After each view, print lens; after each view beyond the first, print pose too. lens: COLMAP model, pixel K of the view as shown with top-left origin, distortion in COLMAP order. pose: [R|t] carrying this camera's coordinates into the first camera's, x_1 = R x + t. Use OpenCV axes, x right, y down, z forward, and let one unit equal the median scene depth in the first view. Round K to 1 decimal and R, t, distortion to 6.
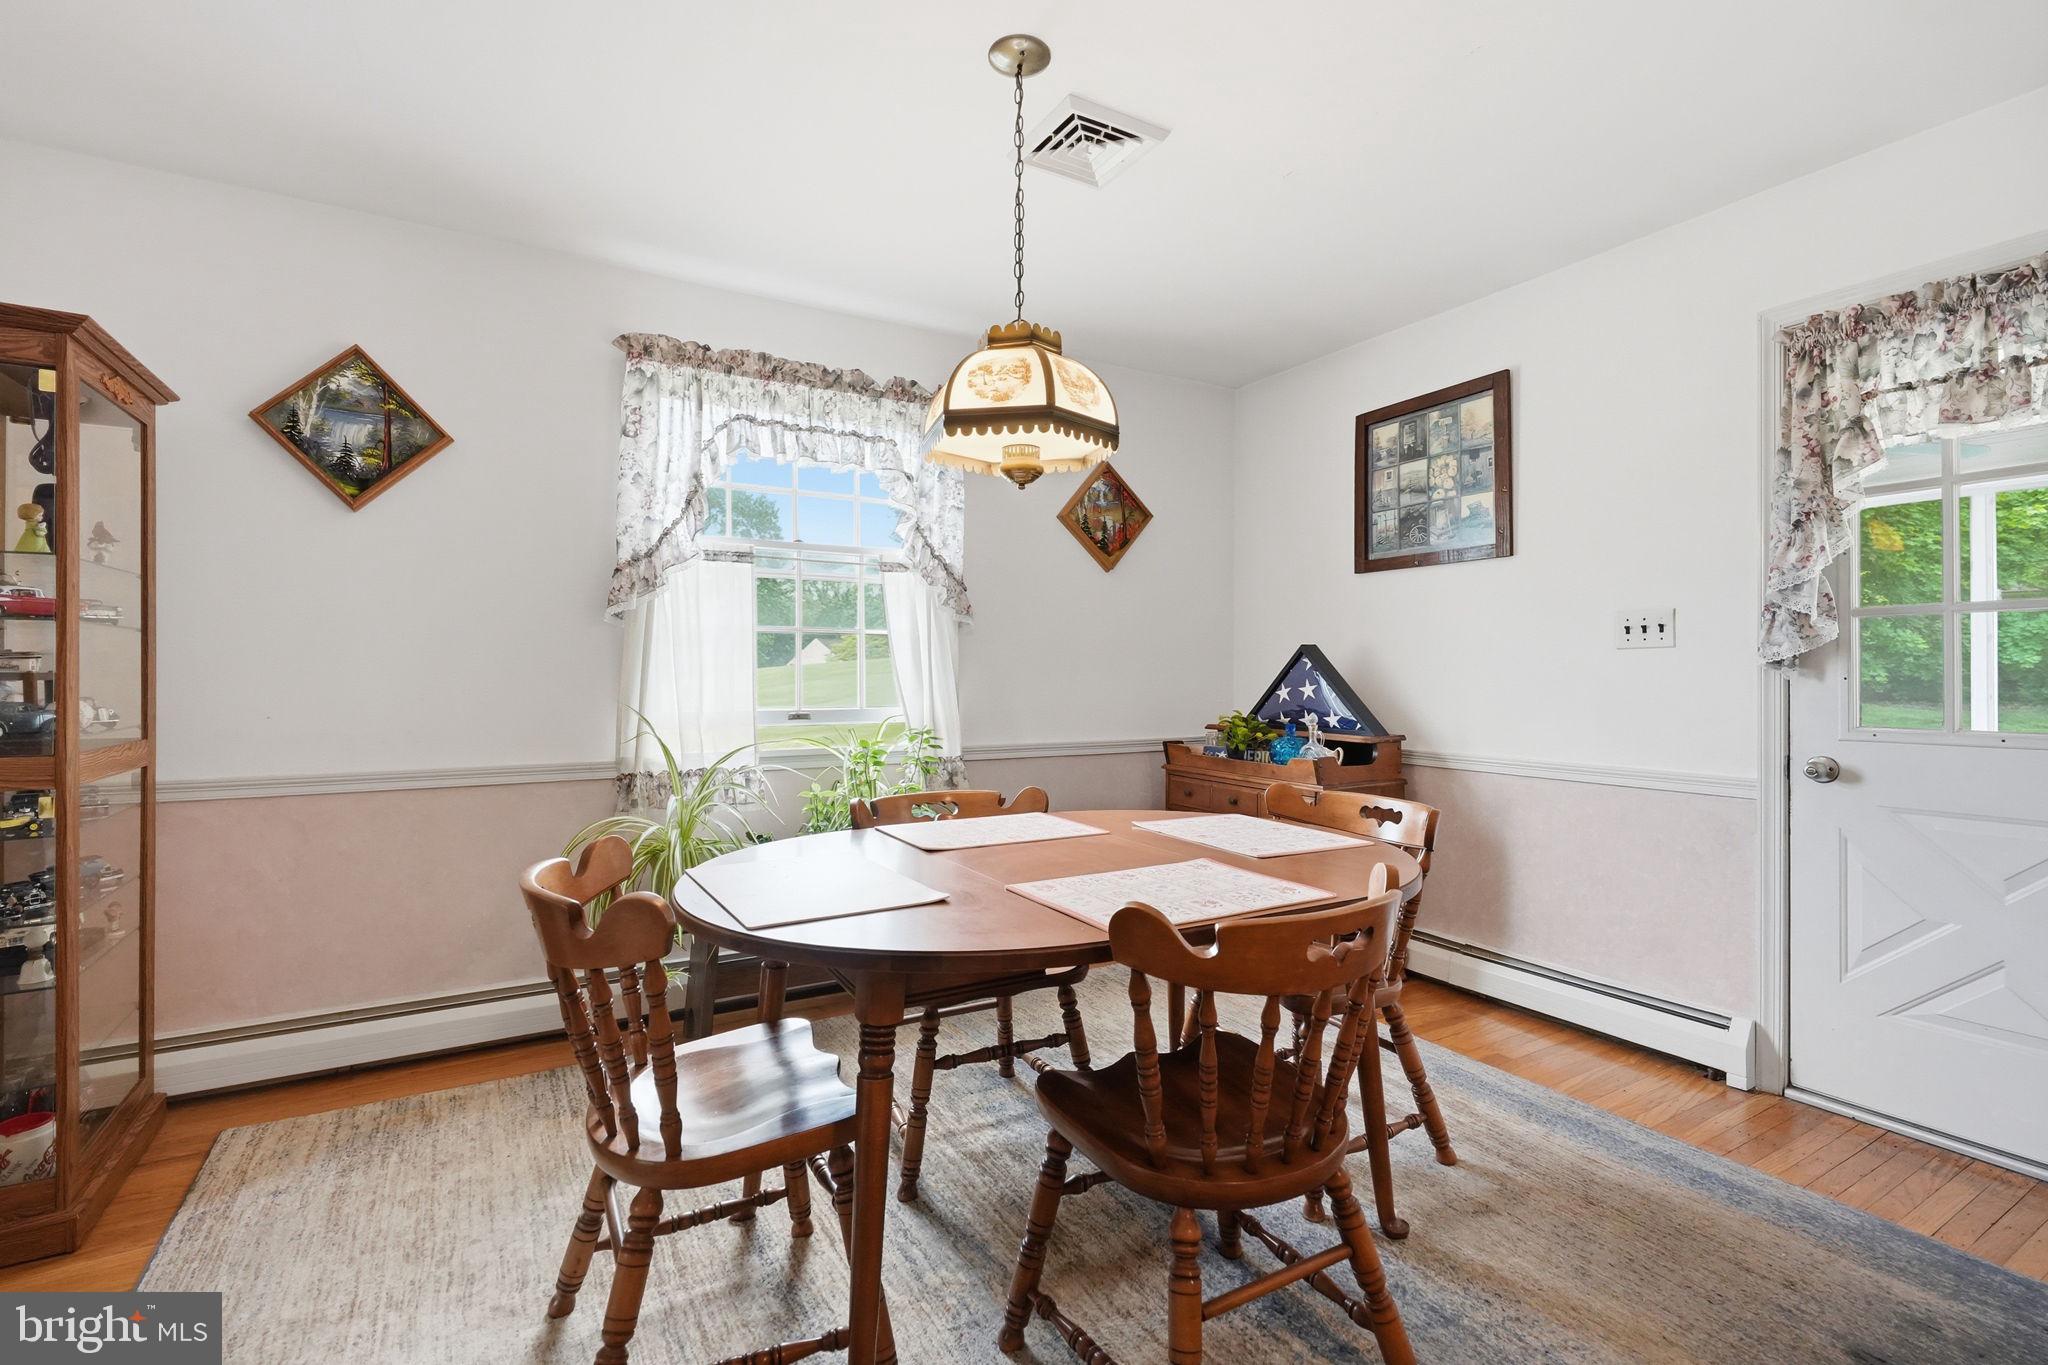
lens RADIAL K [[921.0, 0, 1024.0], [0, 921.0, 682.5], [0, 0, 1]] dist [-0.002870, -0.000084]
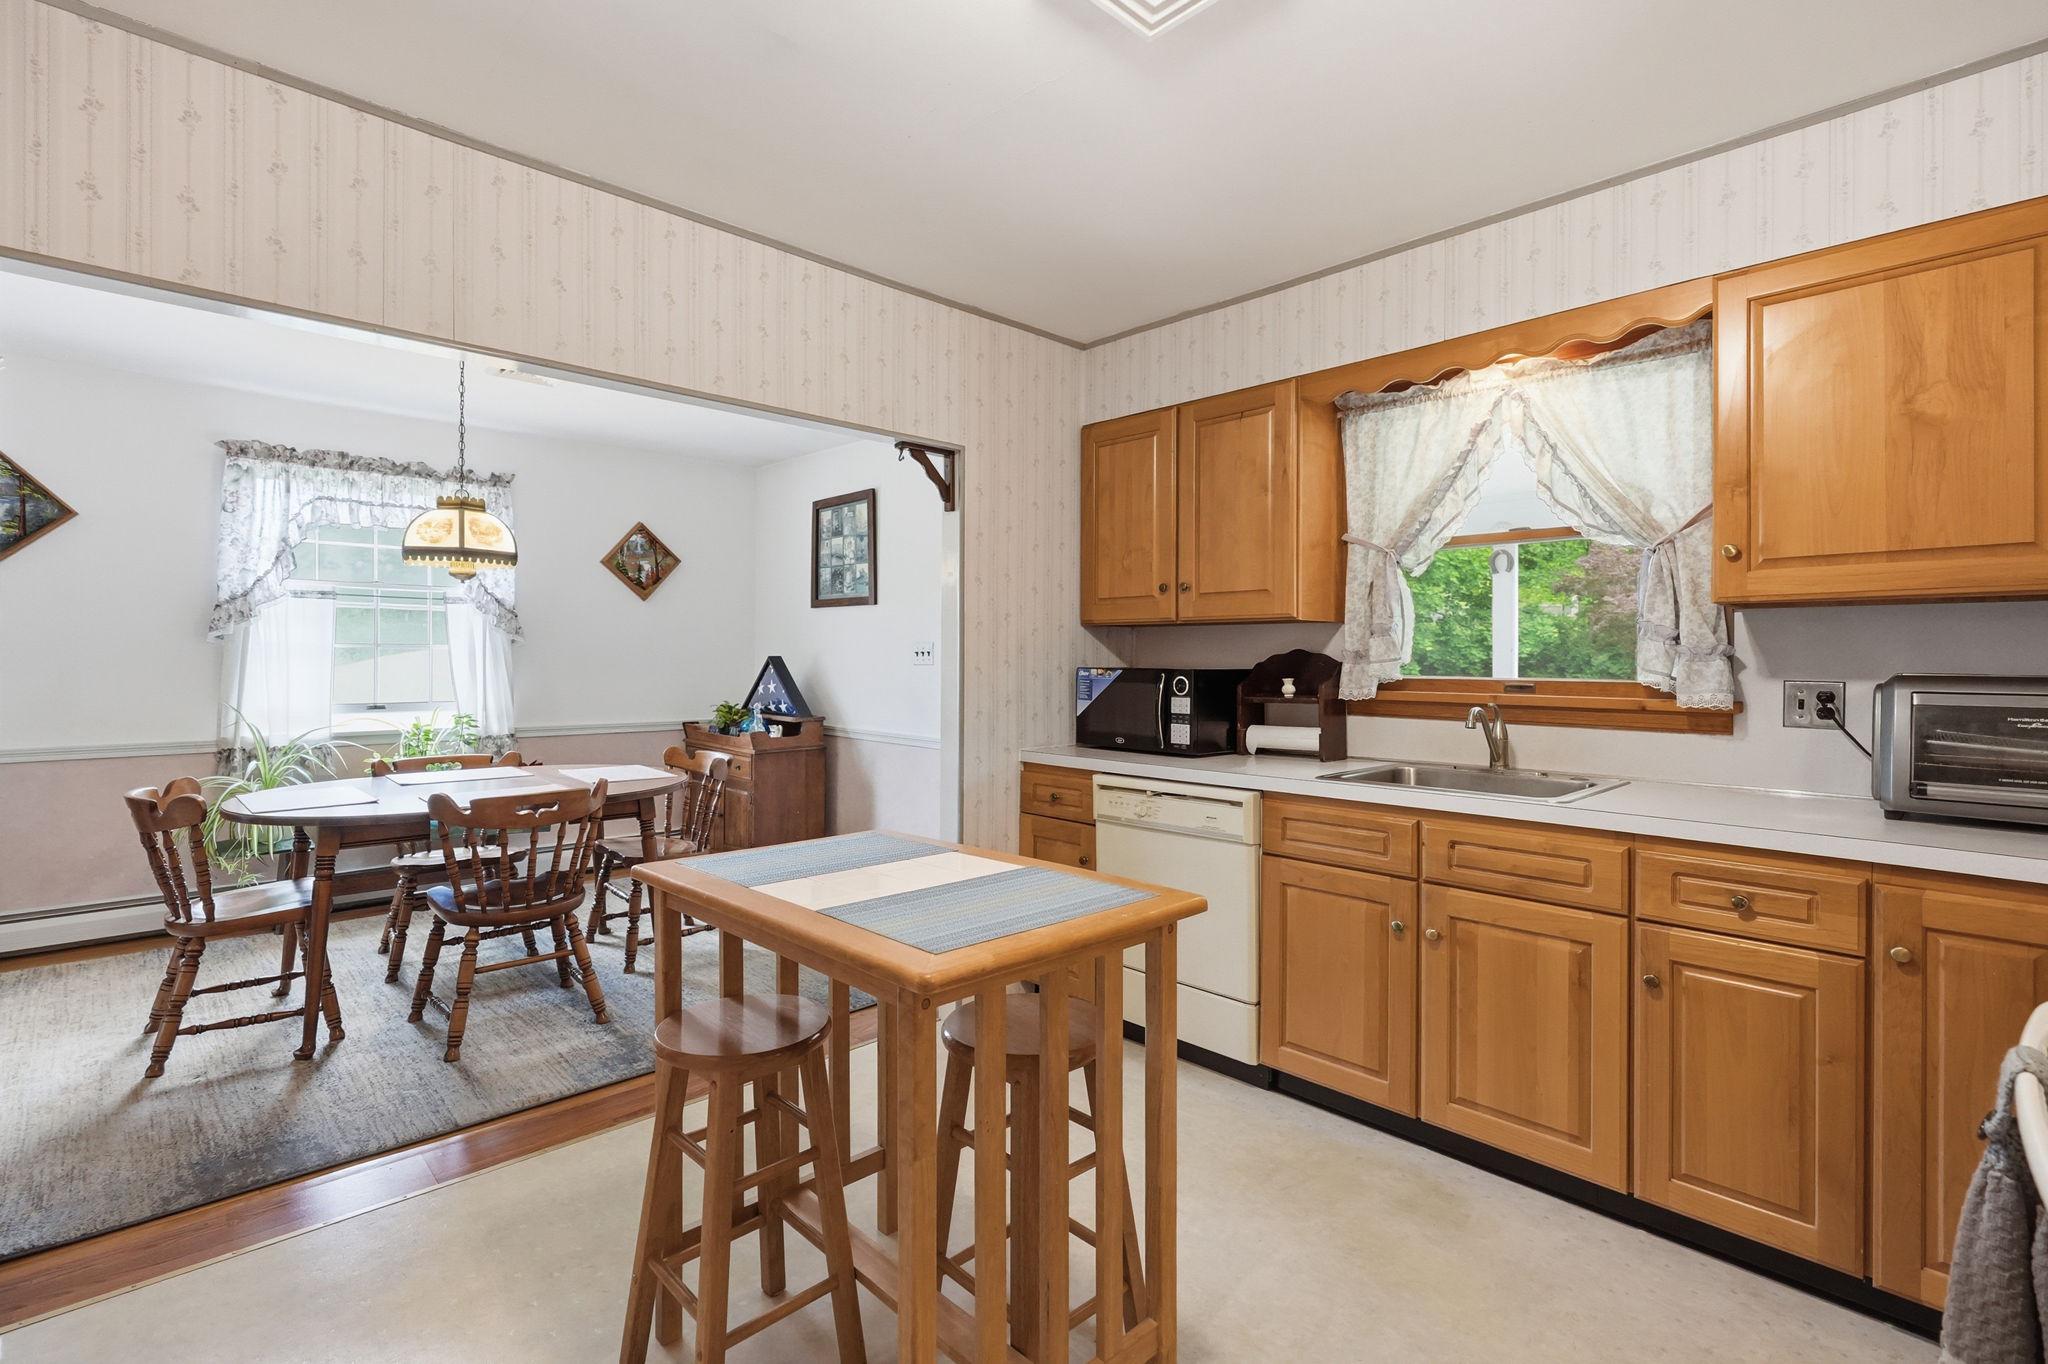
lens RADIAL K [[943.2, 0, 1020.6], [0, 943.2, 668.0], [0, 0, 1]] dist [0.000117, 0.000385]
pose [[0.972156, 0.004525, 0.234289, 0.393932], [-0.006217, 0.999960, 0.006487, -0.040244], [-0.234251, -0.007763, 0.972145, -0.660440]]
